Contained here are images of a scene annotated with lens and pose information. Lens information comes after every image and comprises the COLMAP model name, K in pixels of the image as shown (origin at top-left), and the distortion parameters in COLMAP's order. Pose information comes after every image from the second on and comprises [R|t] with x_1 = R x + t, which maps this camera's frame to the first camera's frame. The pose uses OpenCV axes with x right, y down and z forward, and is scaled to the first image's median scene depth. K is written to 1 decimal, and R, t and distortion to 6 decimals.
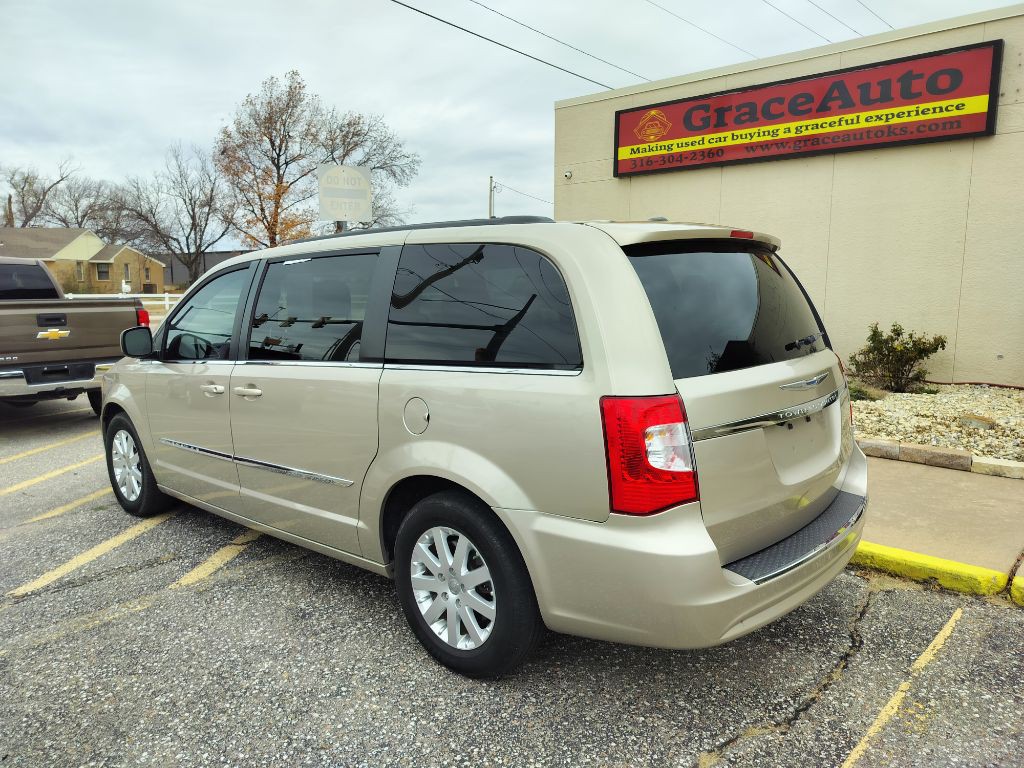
lens RADIAL K [[722.9, 0, 514.3], [0, 722.9, 382.7], [0, 0, 1]] dist [0.029290, -0.025234]
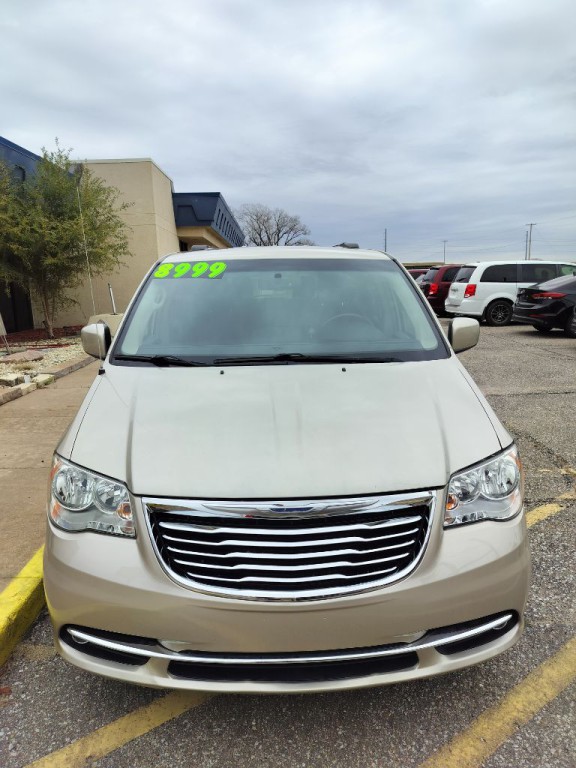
lens RADIAL K [[546.0, 0, 288.0], [0, 546.0, 384.0], [0, 0, 1]] dist [0.032480, -0.028687]
pose [[-0.691536, -0.116920, 0.712817, -0.443655], [0.125406, 0.952395, 0.277879, -0.112674], [-0.711373, 0.281554, -0.643953, 0.830306]]
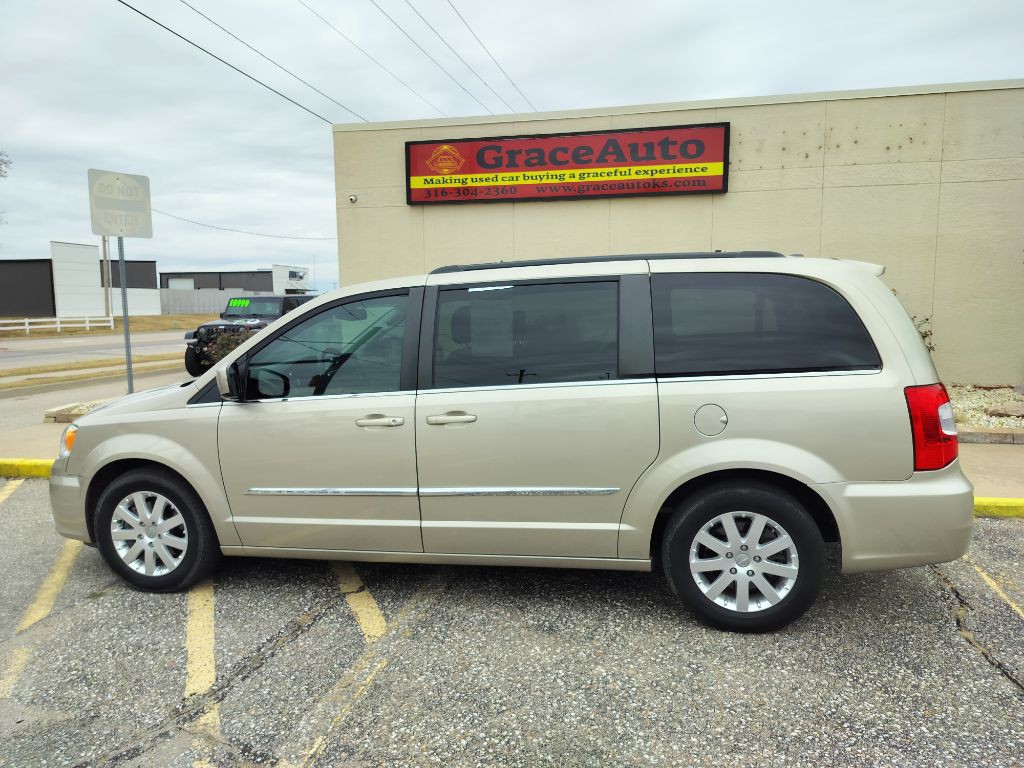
lens RADIAL K [[719.1, 0, 513.2], [0, 719.1, 384.0], [0, 0, 1]] dist [0.058460, -0.071543]
pose [[0.870347, -0.064250, 0.488230, -0.323114], [0.078006, 0.996922, -0.007865, -0.009469], [-0.486221, 0.044930, 0.872680, 0.042777]]
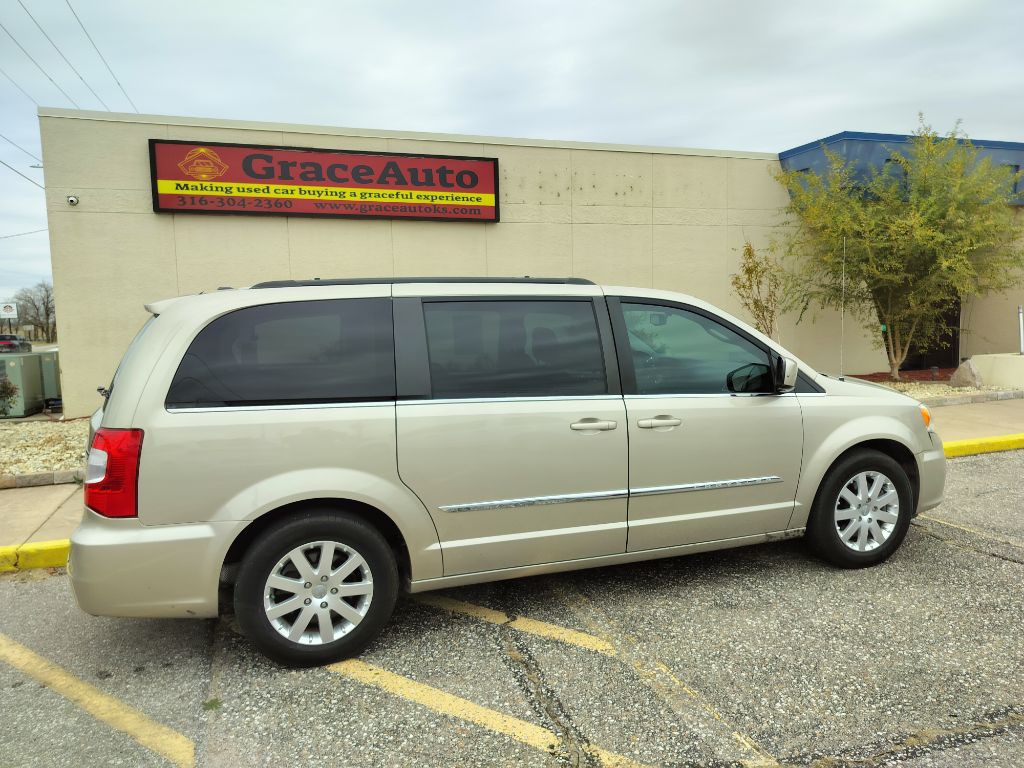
lens RADIAL K [[719.1, 0, 513.2], [0, 719.1, 384.0], [0, 0, 1]] dist [0.058460, -0.071543]
pose [[0.485715, -0.088852, 0.869590, -0.560794], [0.146656, 0.989002, 0.019138, -0.037742], [-0.861727, 0.118235, 0.493404, 0.271297]]
